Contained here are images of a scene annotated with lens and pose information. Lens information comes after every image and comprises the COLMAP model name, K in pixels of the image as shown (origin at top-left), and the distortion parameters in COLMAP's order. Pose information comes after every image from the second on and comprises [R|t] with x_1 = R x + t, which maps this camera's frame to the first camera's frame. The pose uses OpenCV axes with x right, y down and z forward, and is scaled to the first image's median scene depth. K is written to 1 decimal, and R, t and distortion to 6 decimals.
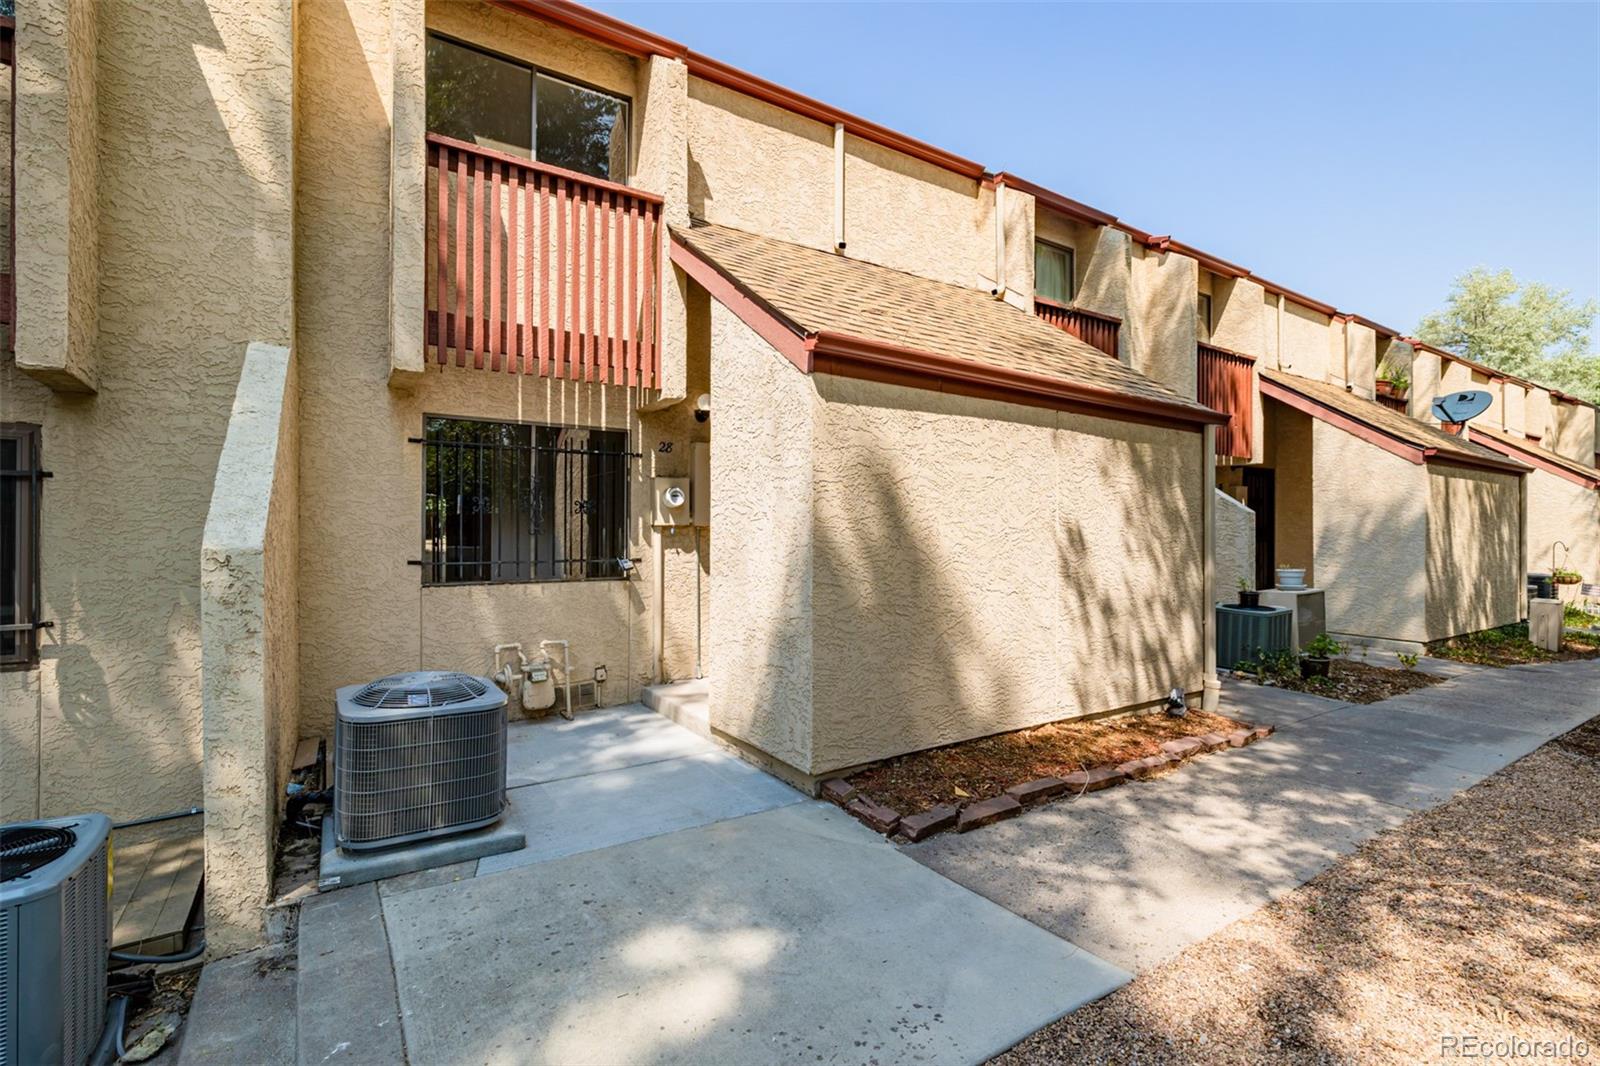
lens RADIAL K [[738.0, 0, 799.9], [0, 738.0, 533.5], [0, 0, 1]] dist [0.000545, 0.000056]
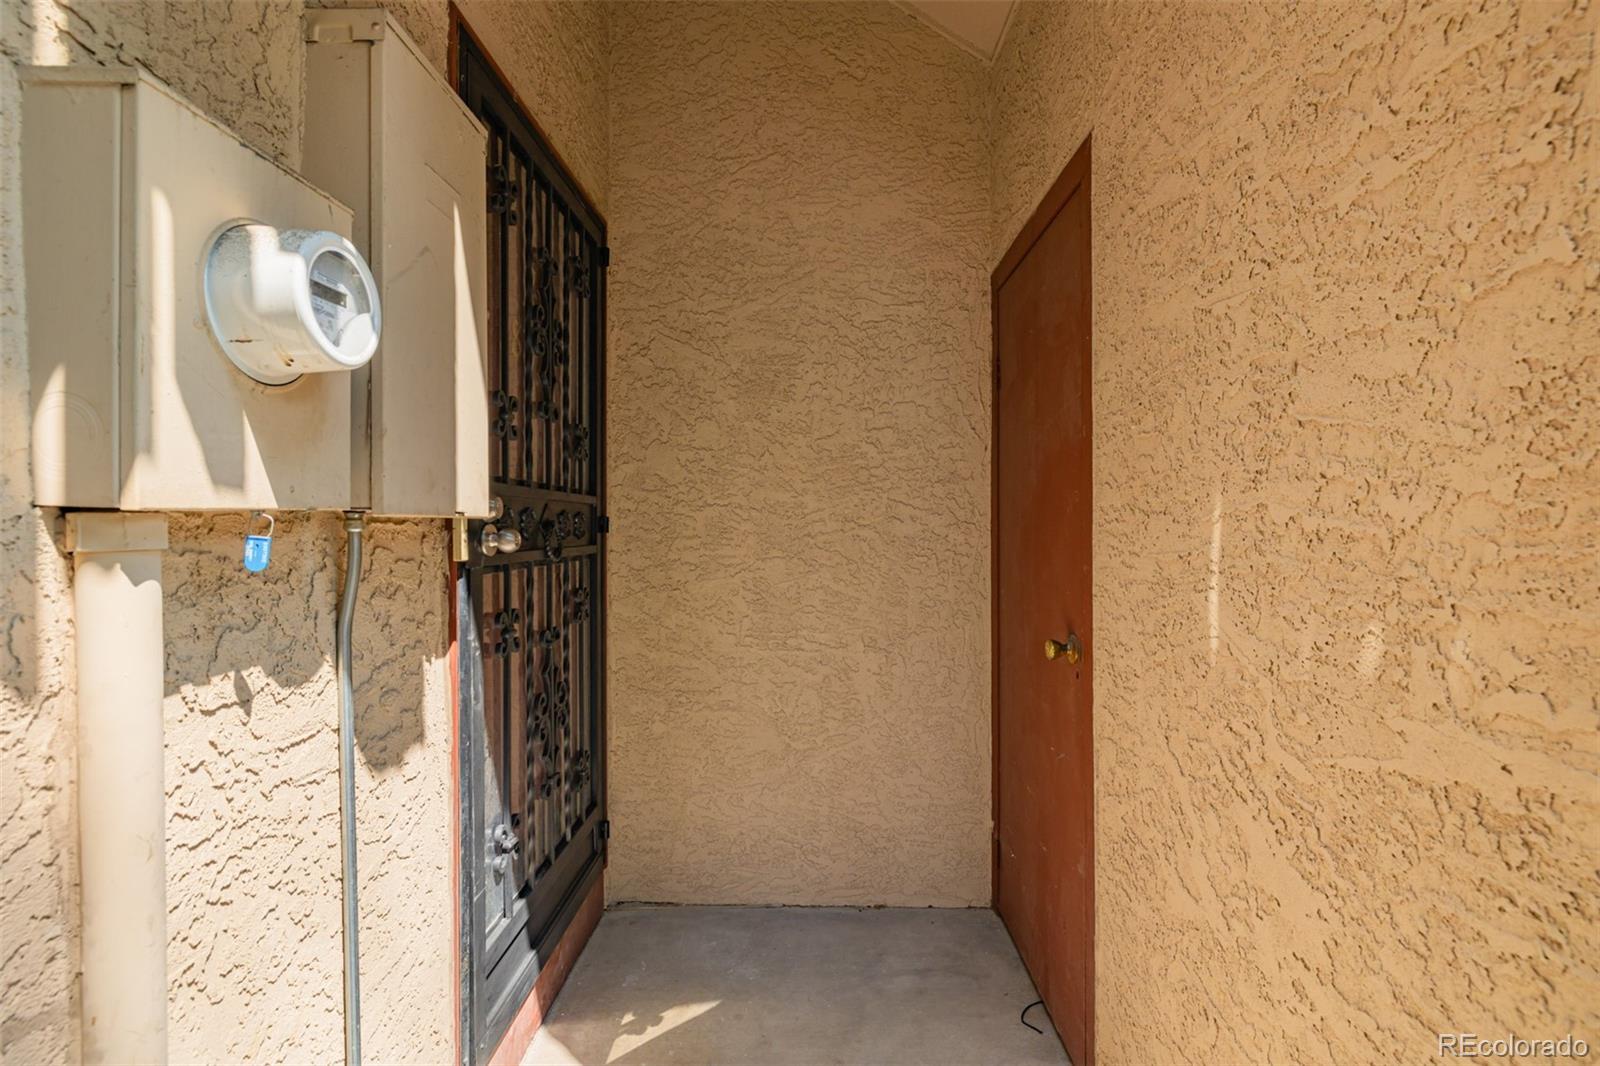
lens RADIAL K [[738.0, 0, 799.4], [0, 738.0, 531.3], [0, 0, 1]] dist [0.000545, 0.000056]
pose [[0.570738, -0.007401, 0.821099, -0.227576], [-0.000973, 0.999953, 0.009690, -0.008872], [-0.821132, -0.006329, 0.570704, 0.847229]]
